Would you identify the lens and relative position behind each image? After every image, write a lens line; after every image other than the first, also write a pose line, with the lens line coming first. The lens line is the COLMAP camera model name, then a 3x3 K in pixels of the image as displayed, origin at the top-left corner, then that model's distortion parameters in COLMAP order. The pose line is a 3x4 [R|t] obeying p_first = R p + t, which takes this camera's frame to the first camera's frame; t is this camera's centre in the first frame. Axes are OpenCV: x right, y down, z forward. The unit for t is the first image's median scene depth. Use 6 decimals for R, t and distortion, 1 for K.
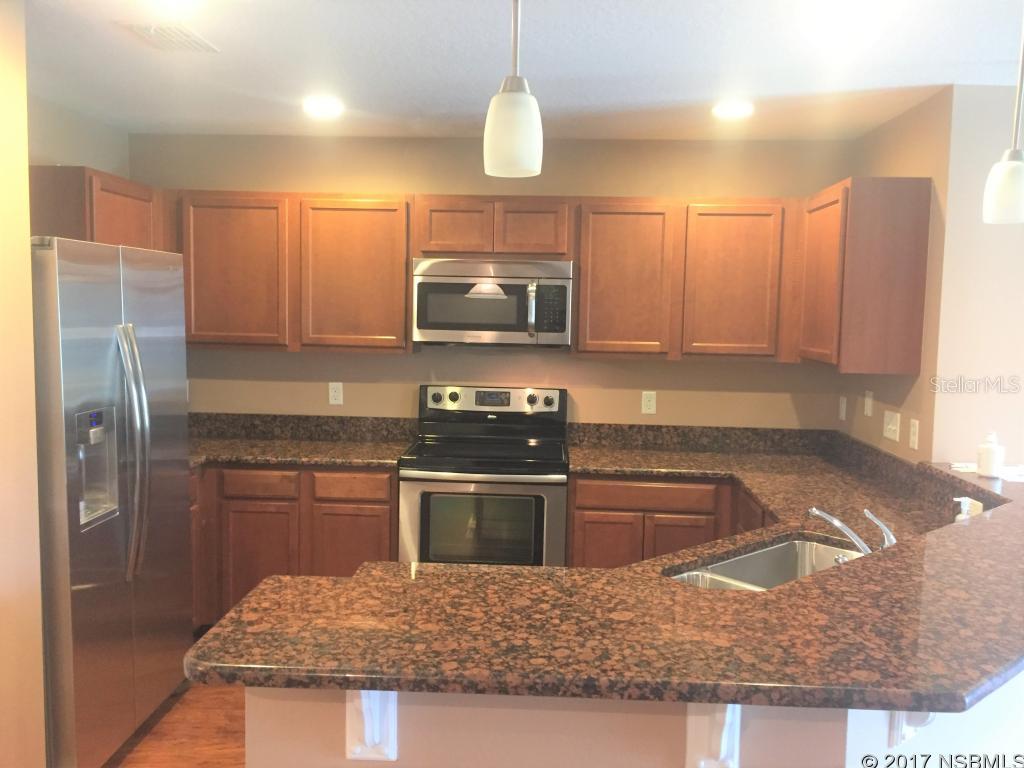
lens RADIAL K [[874.9, 0, 512.0], [0, 874.9, 384.0], [0, 0, 1]] dist [0.079722, -0.104888]
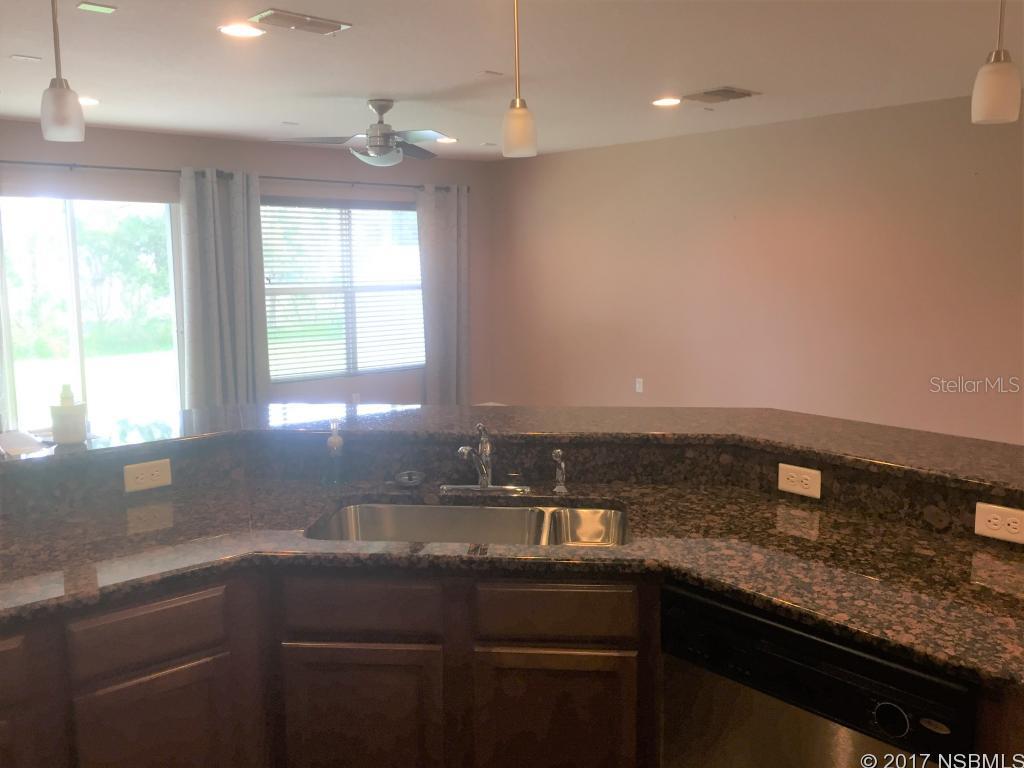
lens RADIAL K [[874.9, 0, 512.0], [0, 874.9, 384.0], [0, 0, 1]] dist [0.079722, -0.104888]
pose [[-0.690808, -0.122430, 0.712597, -0.183343], [0.051525, 0.974719, 0.217414, -0.065296], [-0.721200, 0.186908, -0.667035, 0.905357]]
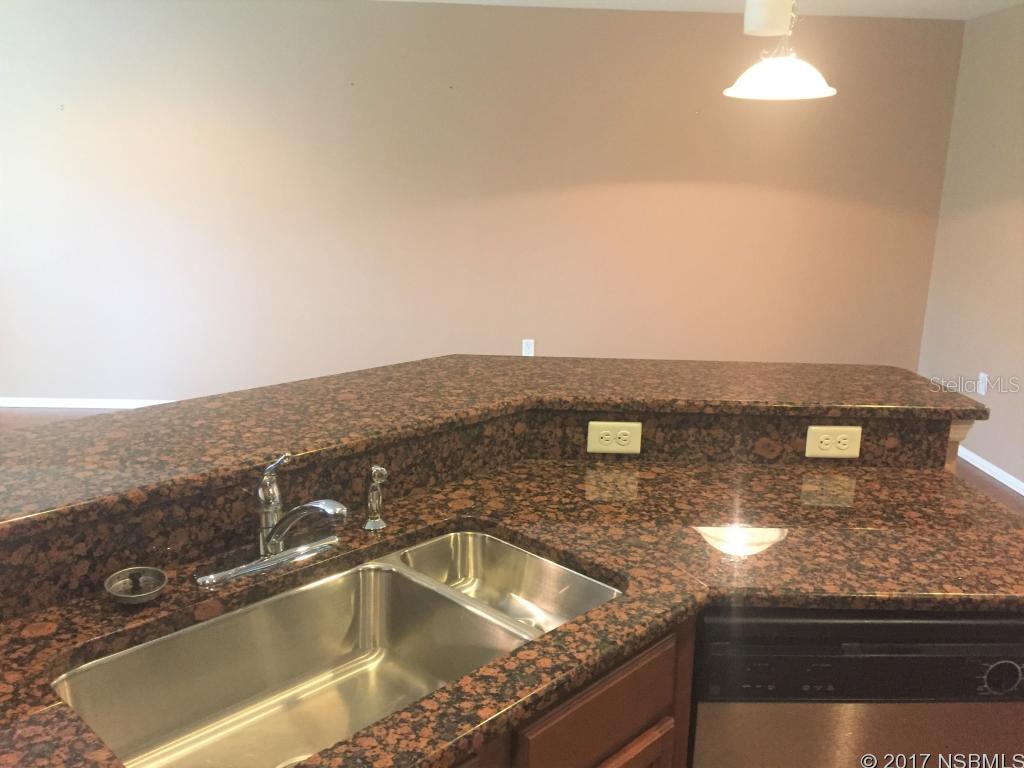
lens RADIAL K [[874.9, 0, 512.0], [0, 874.9, 384.0], [0, 0, 1]] dist [0.079722, -0.104888]
pose [[-0.996016, -0.030562, -0.083771, 0.168791], [-0.055293, 0.948697, 0.311315, -0.048279], [0.069959, 0.314707, -0.946607, 0.852760]]
